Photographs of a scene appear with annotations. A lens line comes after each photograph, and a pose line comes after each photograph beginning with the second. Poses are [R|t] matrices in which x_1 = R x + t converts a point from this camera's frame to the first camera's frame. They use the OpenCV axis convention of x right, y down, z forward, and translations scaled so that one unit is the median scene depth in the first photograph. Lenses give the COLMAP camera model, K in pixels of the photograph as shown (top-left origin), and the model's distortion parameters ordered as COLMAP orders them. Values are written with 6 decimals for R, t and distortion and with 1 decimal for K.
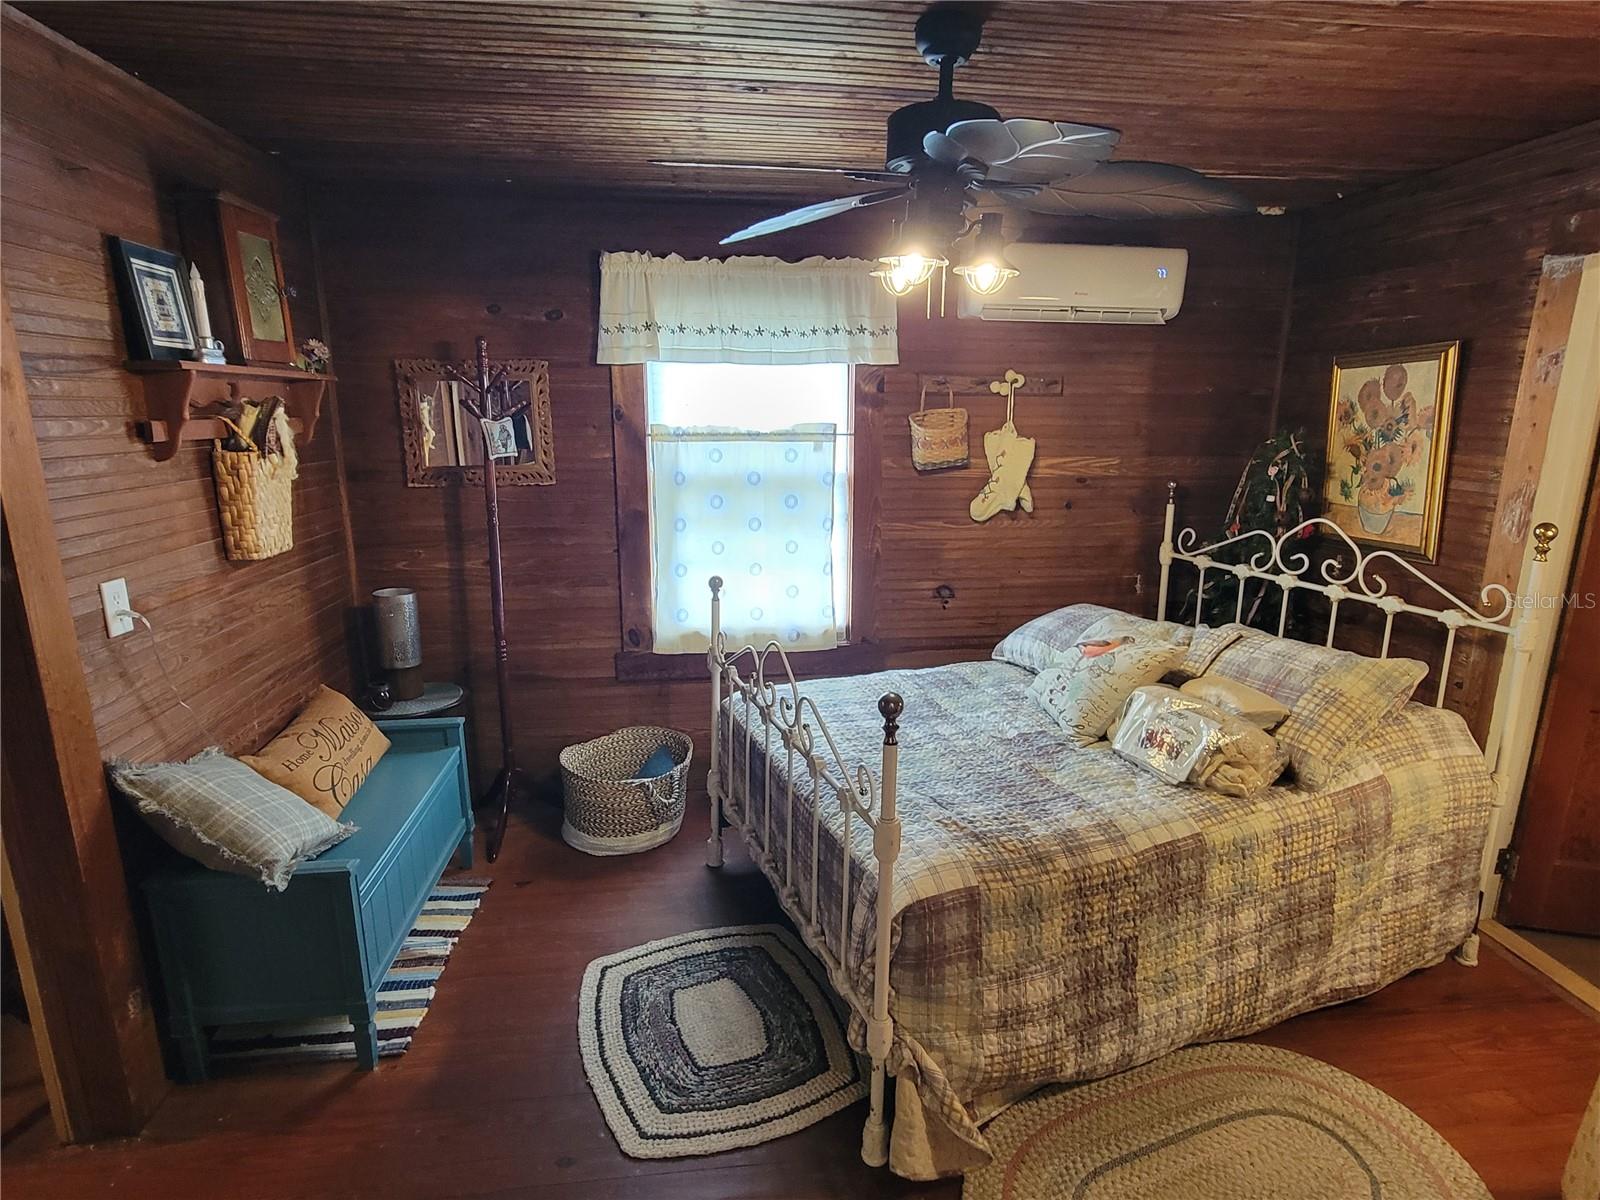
lens RADIAL K [[863.0, 0, 802.1], [0, 863.0, 607.0], [0, 0, 1]] dist [-0.004960, 0.003091]
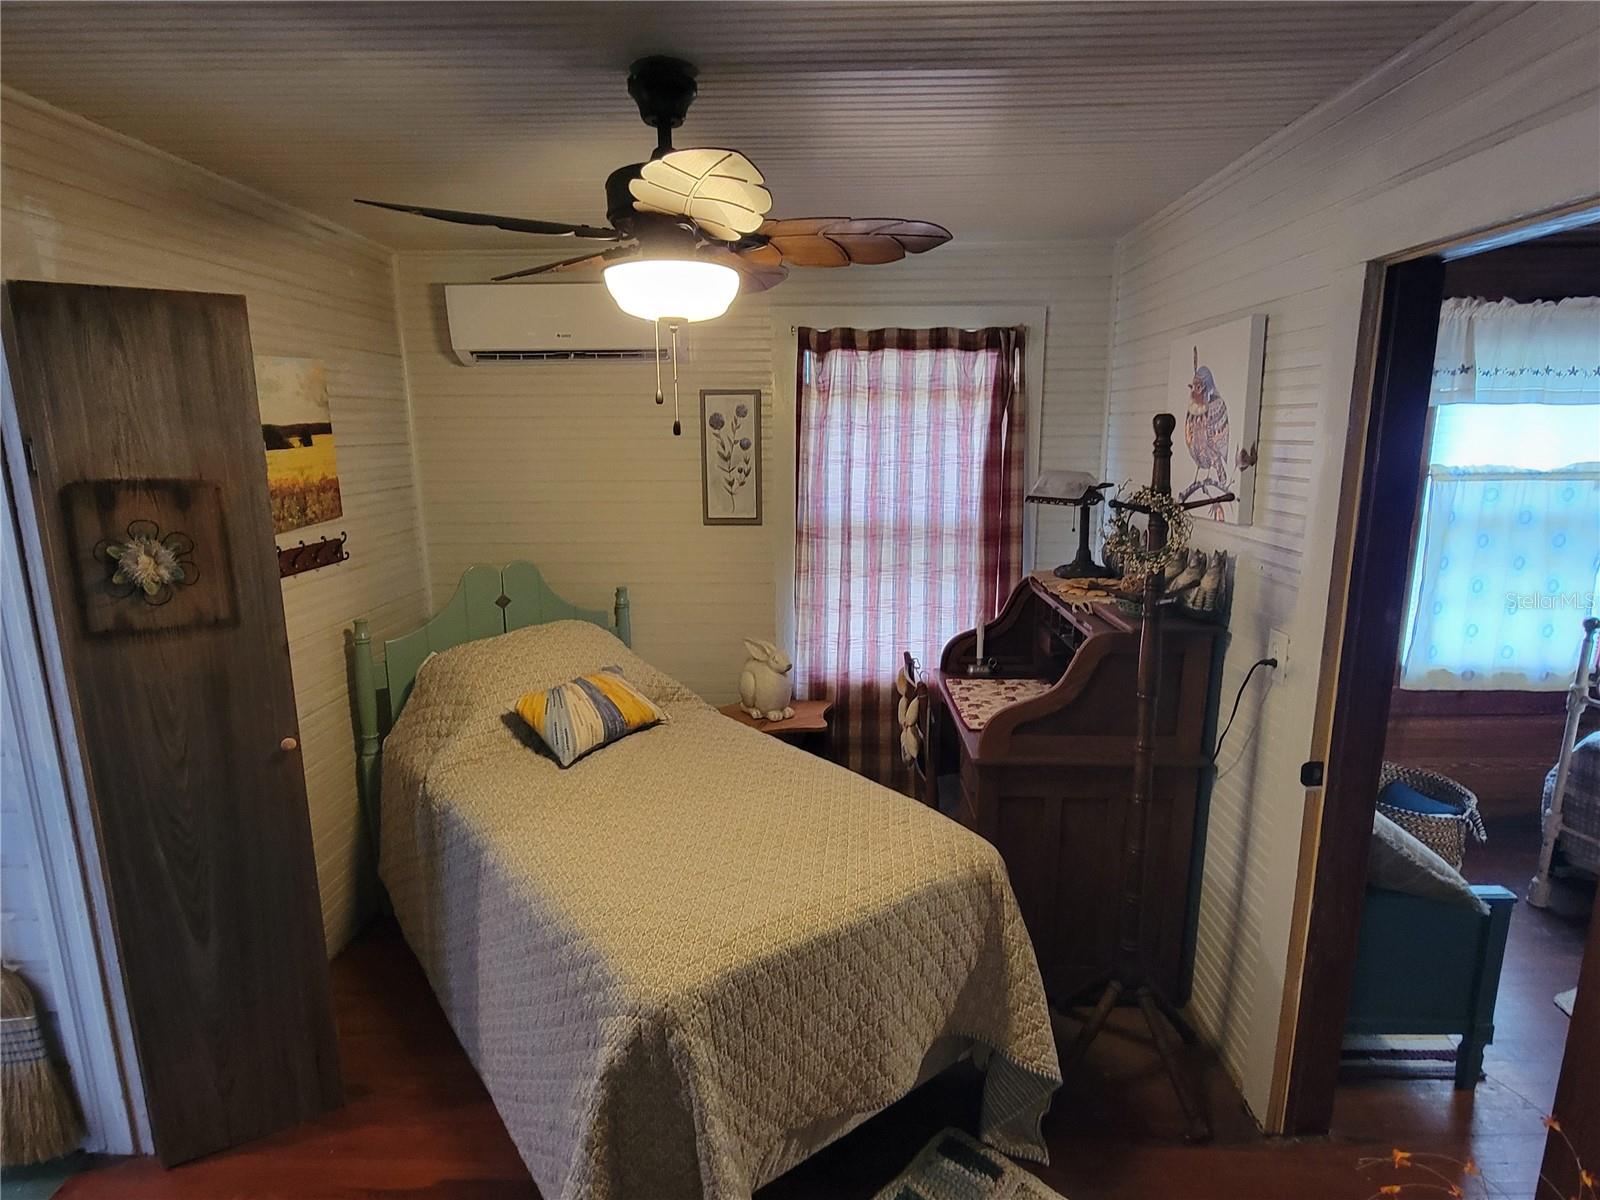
lens RADIAL K [[863.0, 0, 808.7], [0, 863.0, 608.7], [0, 0, 1]] dist [-0.004960, 0.003091]
pose [[0.988892, 0.016465, -0.147722, -0.769060], [-0.019978, 0.999551, -0.022328, -0.004682], [0.147288, 0.025031, 0.988777, -0.109182]]
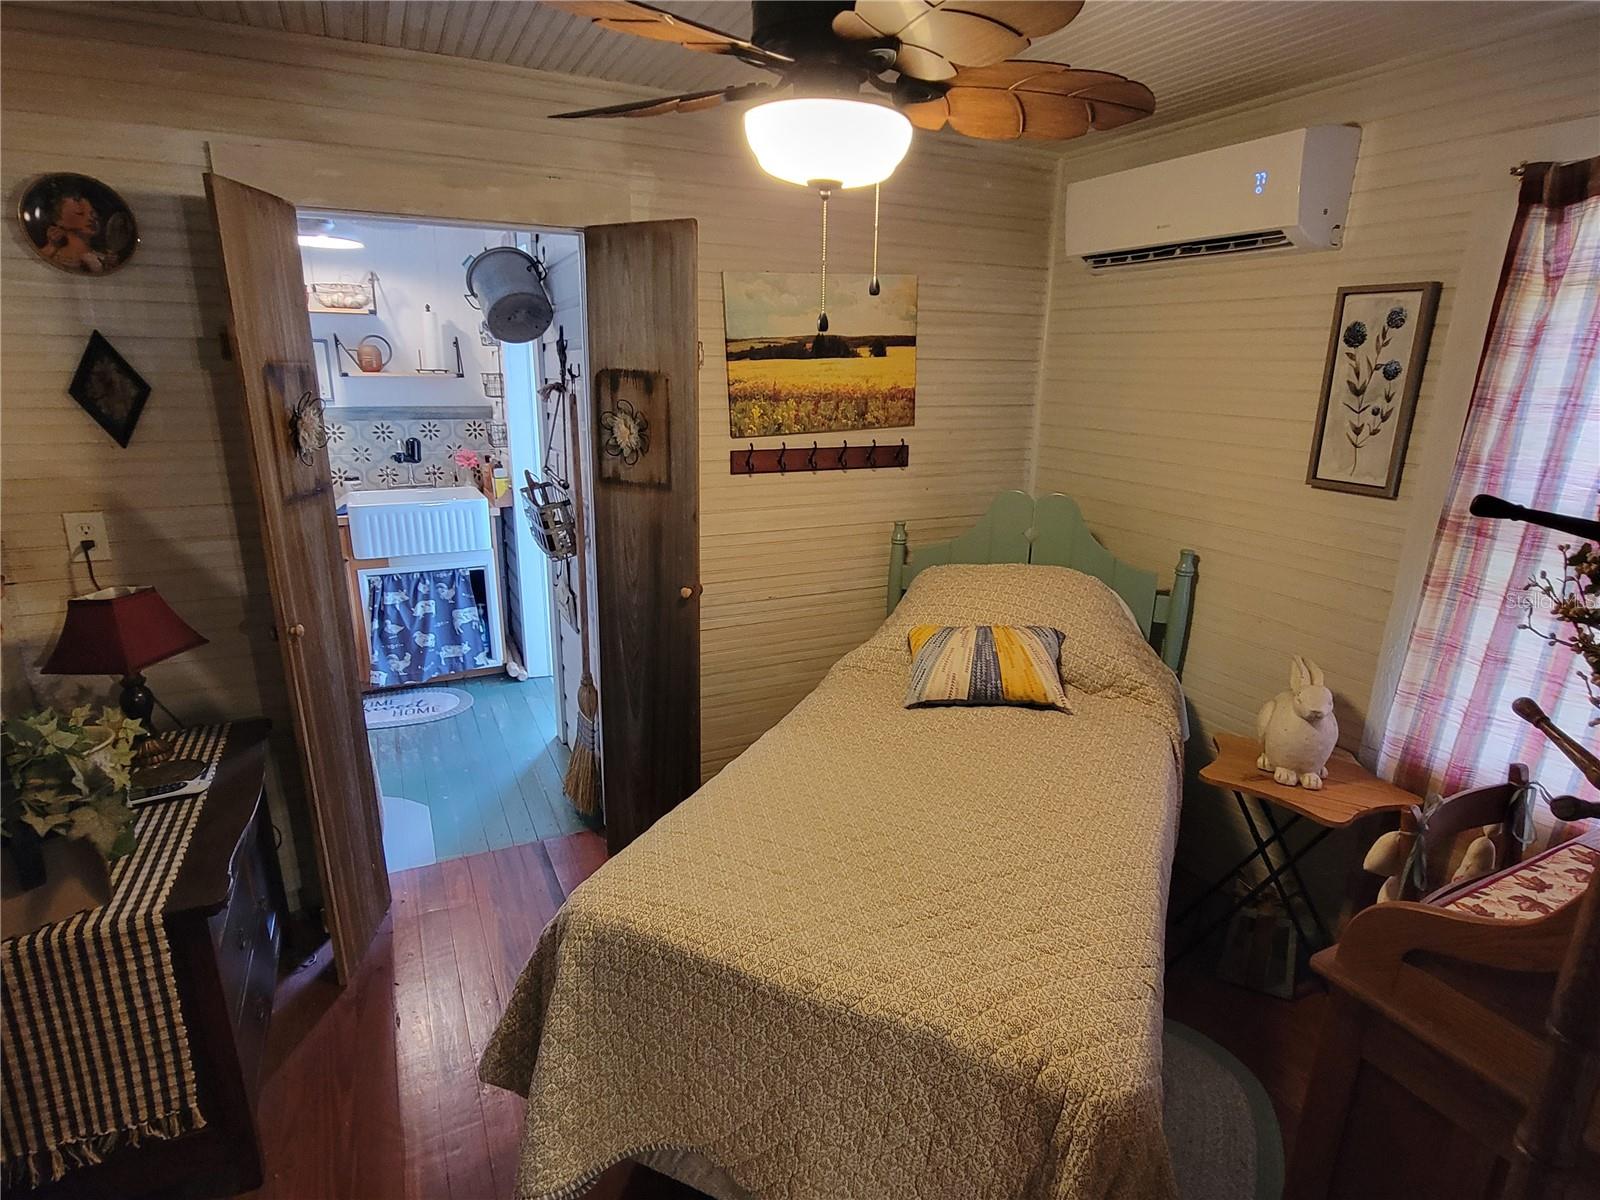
lens RADIAL K [[863.0, 0, 808.8], [0, 863.0, 610.0], [0, 0, 1]] dist [-0.004960, 0.003091]
pose [[0.328799, 0.261372, -0.907511, -0.492579], [-0.229767, 0.954205, 0.191574, -0.071332], [0.916023, 0.145527, 0.373796, 0.264540]]
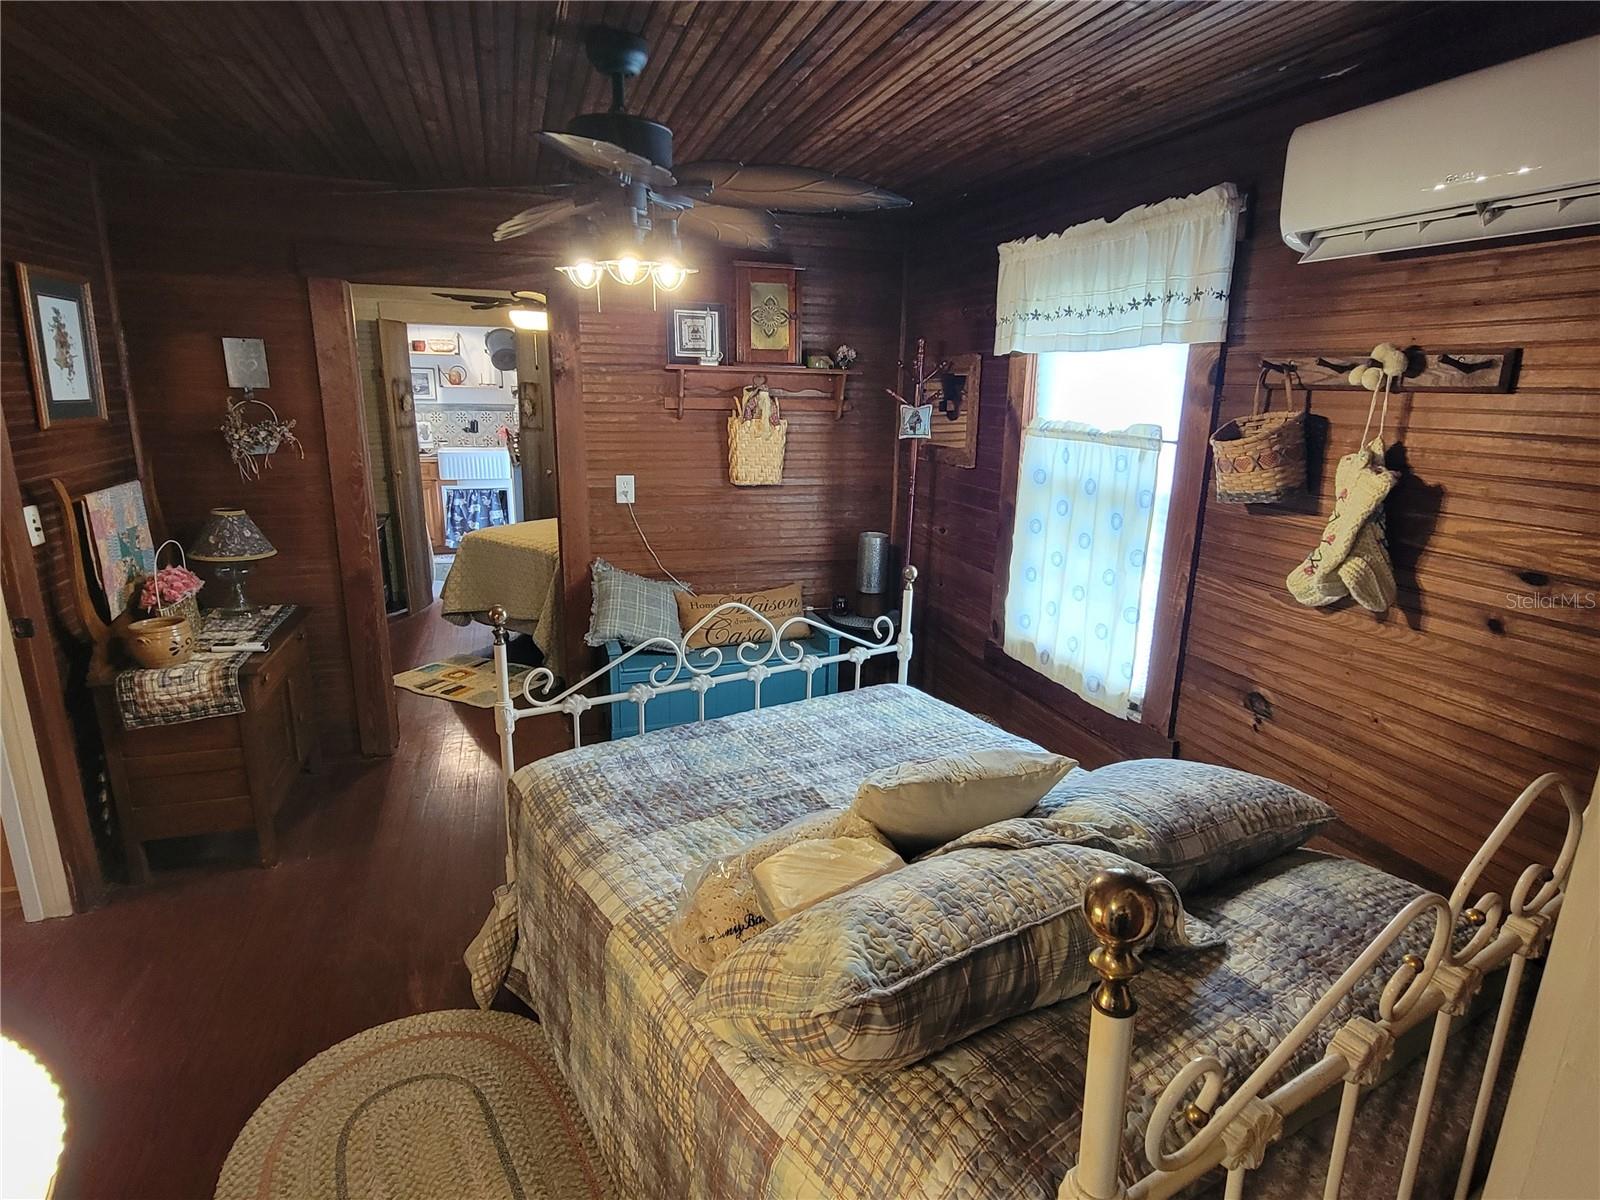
lens RADIAL K [[863.0, 0, 811.9], [0, 863.0, 608.8], [0, 0, 1]] dist [-0.004960, 0.003091]
pose [[0.195618, 0.248645, -0.948635, 0.761886], [-0.241659, 0.949717, 0.199095, -0.145527], [0.950439, 0.190300, 0.245869, 0.590786]]
